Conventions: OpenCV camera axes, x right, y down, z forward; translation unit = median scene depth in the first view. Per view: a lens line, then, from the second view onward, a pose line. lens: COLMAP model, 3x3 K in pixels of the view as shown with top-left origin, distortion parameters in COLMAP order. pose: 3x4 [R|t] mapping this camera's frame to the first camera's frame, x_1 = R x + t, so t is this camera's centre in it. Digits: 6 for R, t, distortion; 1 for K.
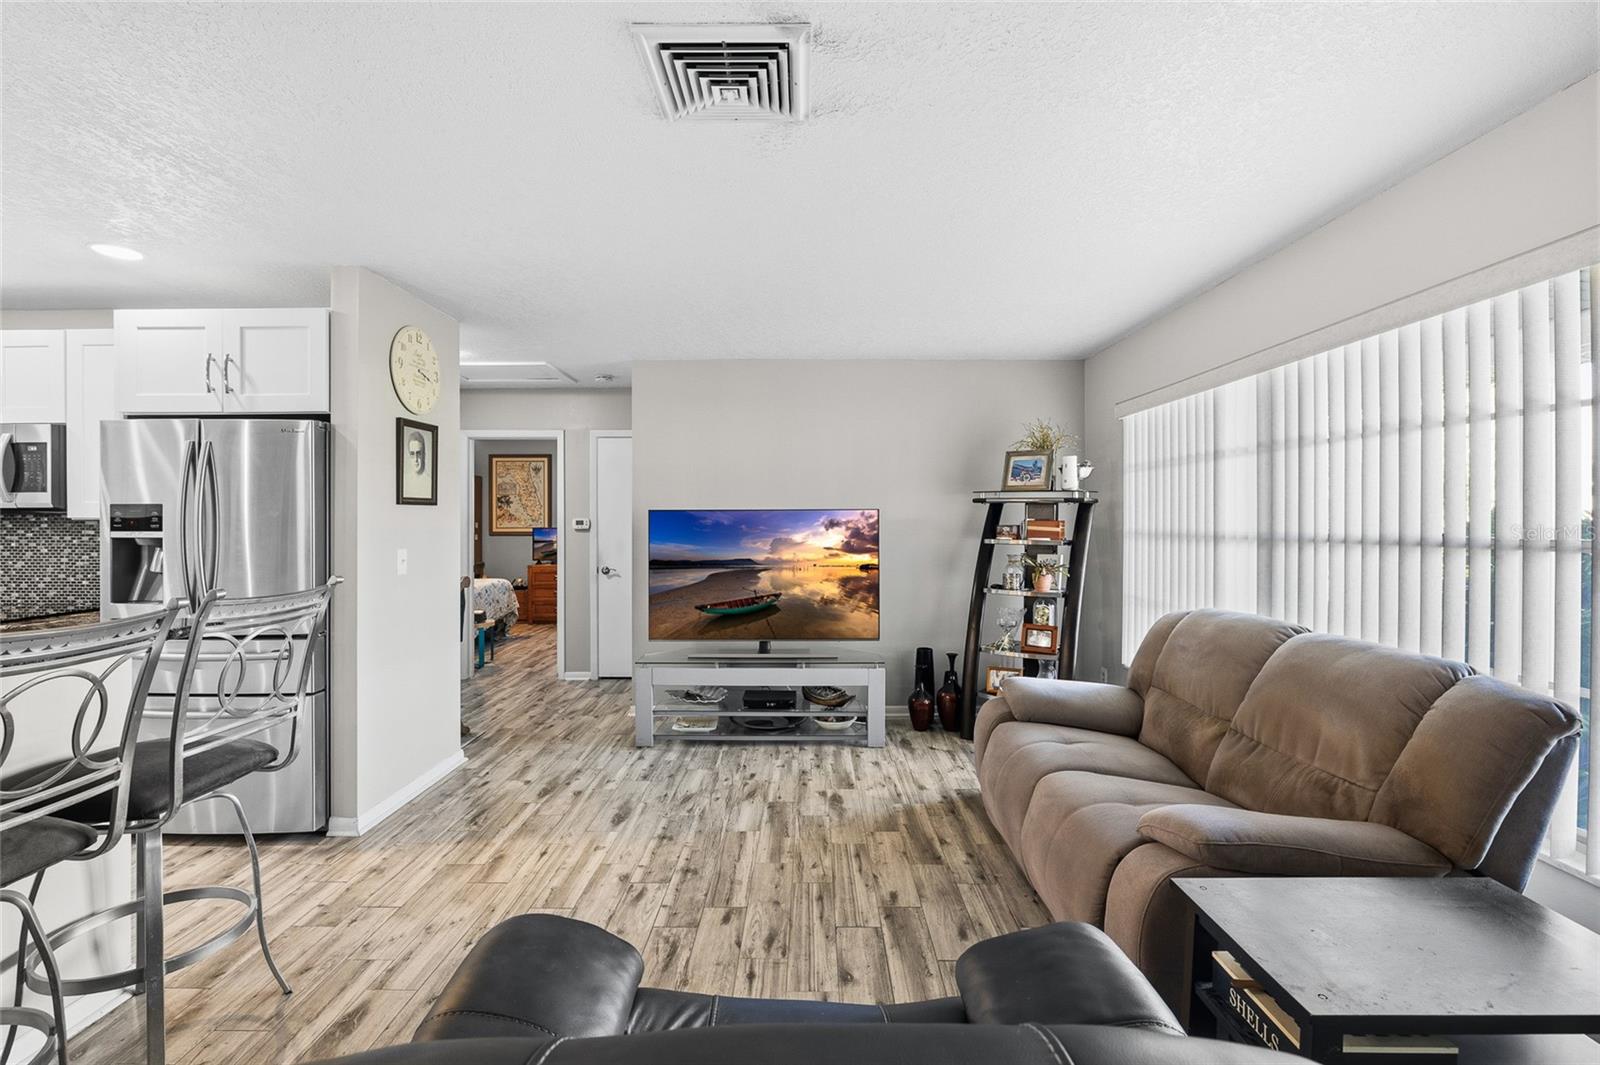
lens RADIAL K [[709.6, 0, 797.1], [0, 709.6, 522.5], [0, 0, 1]] dist [-0.010196, 0.002831]
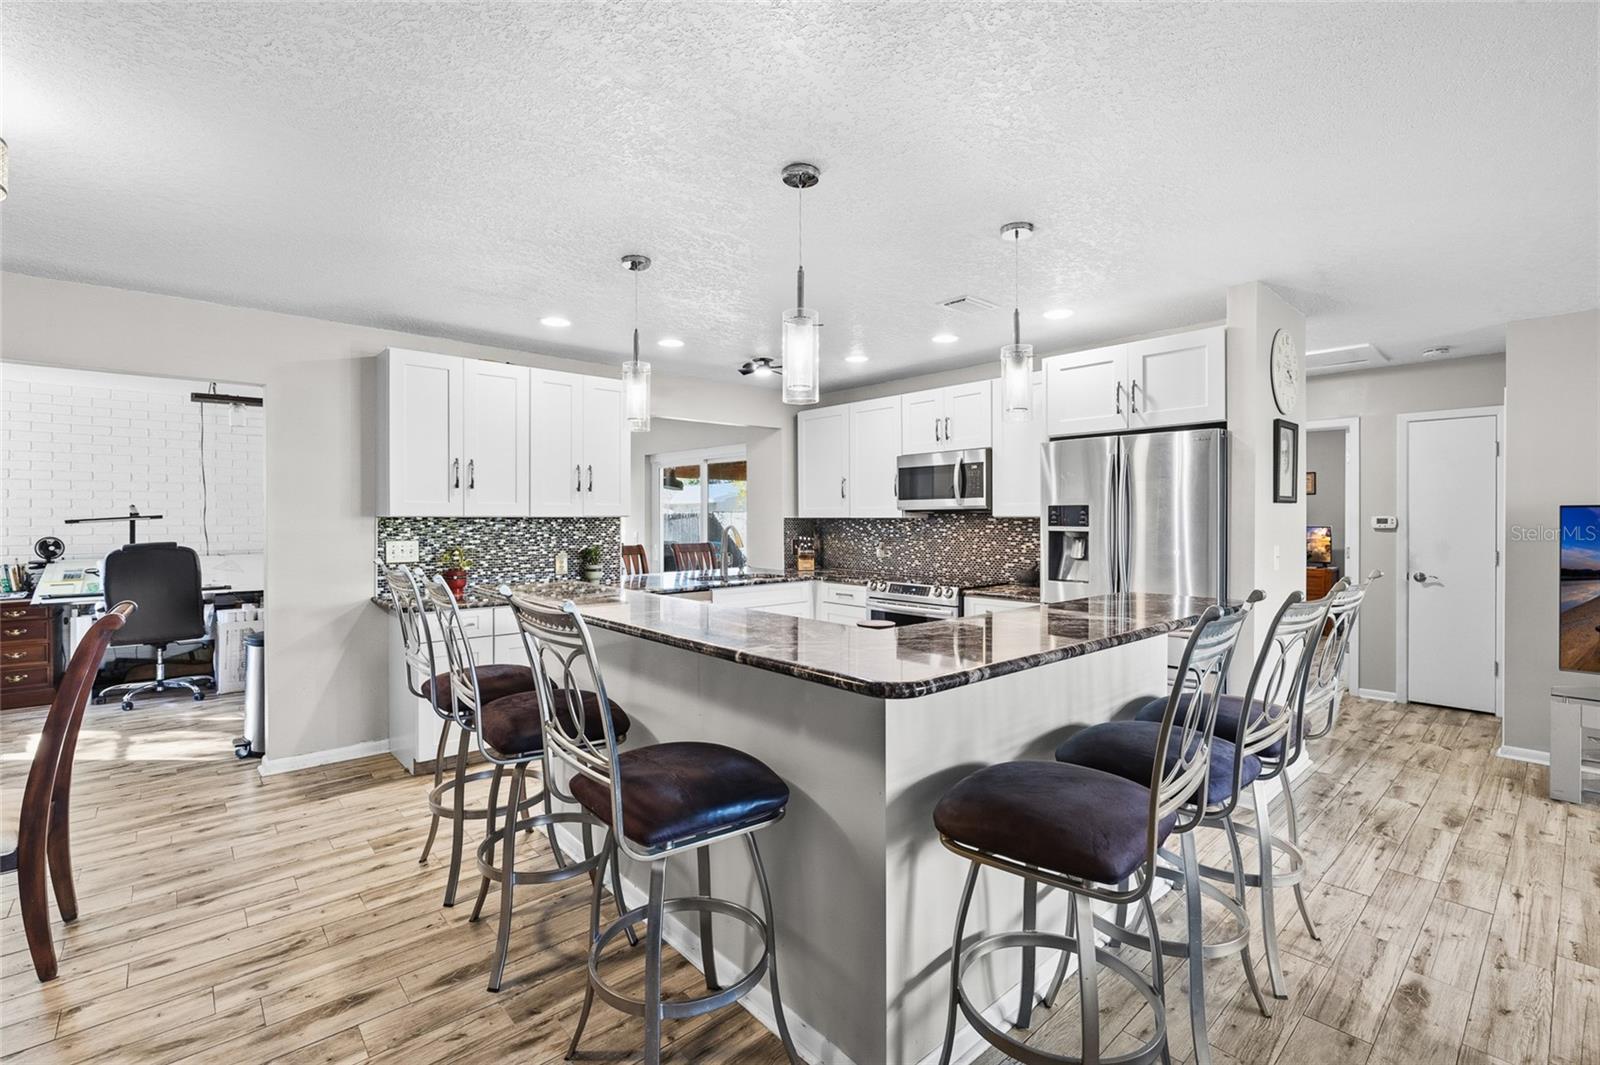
lens RADIAL K [[709.6, 0, 797.8], [0, 709.6, 519.6], [0, 0, 1]] dist [-0.010196, 0.002831]
pose [[0.675787, 0.001648, -0.737095, -0.247829], [-0.002373, 0.999997, 0.000060, 0.001348], [0.737093, 0.001708, 0.675789, -0.198514]]
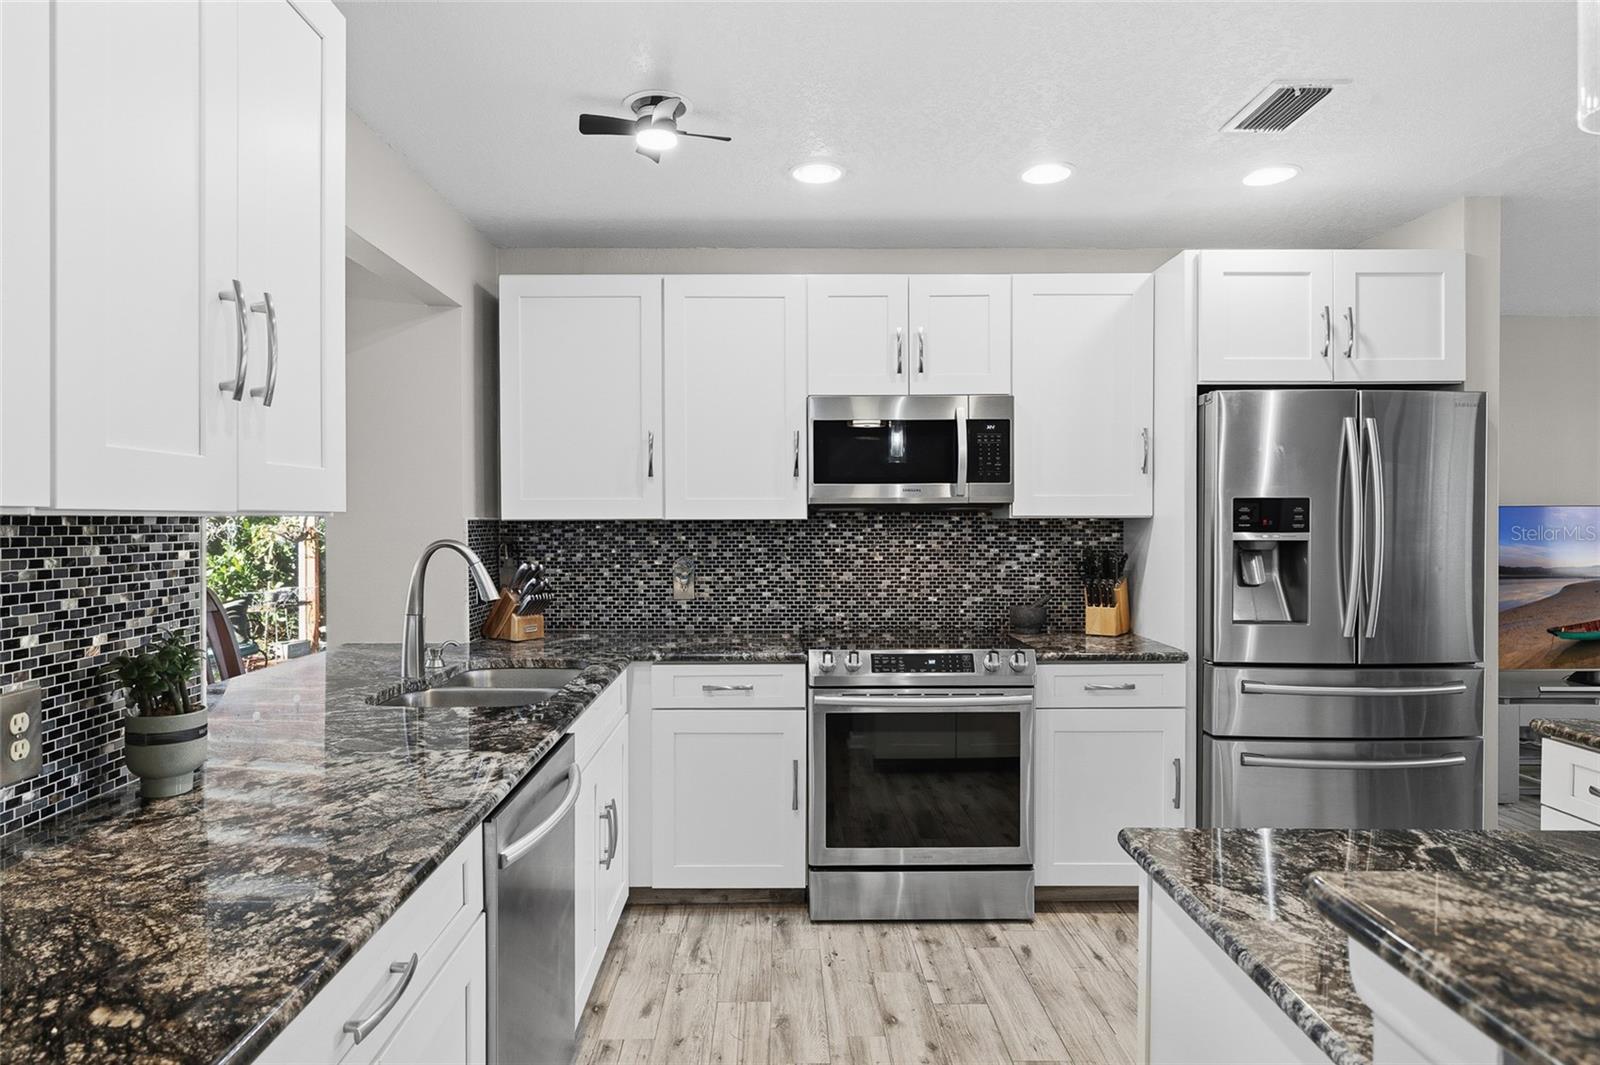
lens RADIAL K [[917.4, 0, 772.9], [0, 917.4, 527.7], [0, 0, 1]] dist [-0.001681, -0.001104]
pose [[0.999972, -0.002330, 0.007054, -1.193142], [0.002277, 0.999969, 0.007497, -0.001451], [-0.007071, -0.007481, 0.999947, -0.014610]]
